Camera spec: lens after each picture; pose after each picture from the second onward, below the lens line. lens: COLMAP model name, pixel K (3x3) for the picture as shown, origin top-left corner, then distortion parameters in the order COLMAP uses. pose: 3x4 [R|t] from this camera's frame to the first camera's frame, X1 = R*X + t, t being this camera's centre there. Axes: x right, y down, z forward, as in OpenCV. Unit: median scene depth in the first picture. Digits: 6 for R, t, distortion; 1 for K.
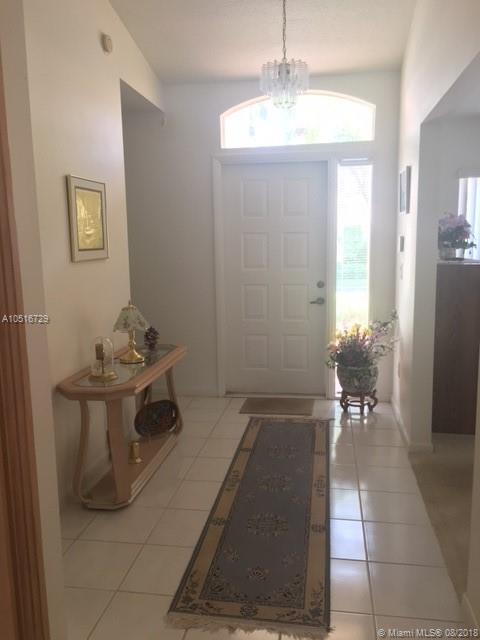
lens RADIAL K [[537.4, 0, 240.0], [0, 537.4, 320.0], [0, 0, 1]] dist [0.007995, 0.003052]
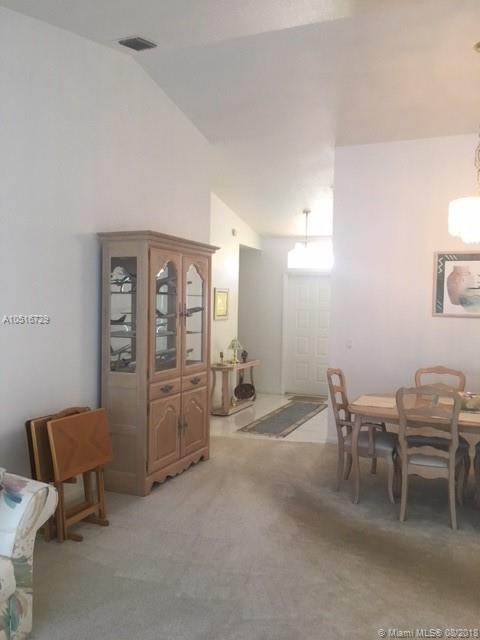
lens RADIAL K [[537.4, 0, 240.0], [0, 537.4, 320.0], [0, 0, 1]] dist [0.007995, 0.003052]
pose [[0.970066, 0.042205, -0.239146, 0.365726], [-0.071657, 0.990681, -0.115832, 0.156193], [0.232029, 0.129501, 0.964050, -1.252474]]
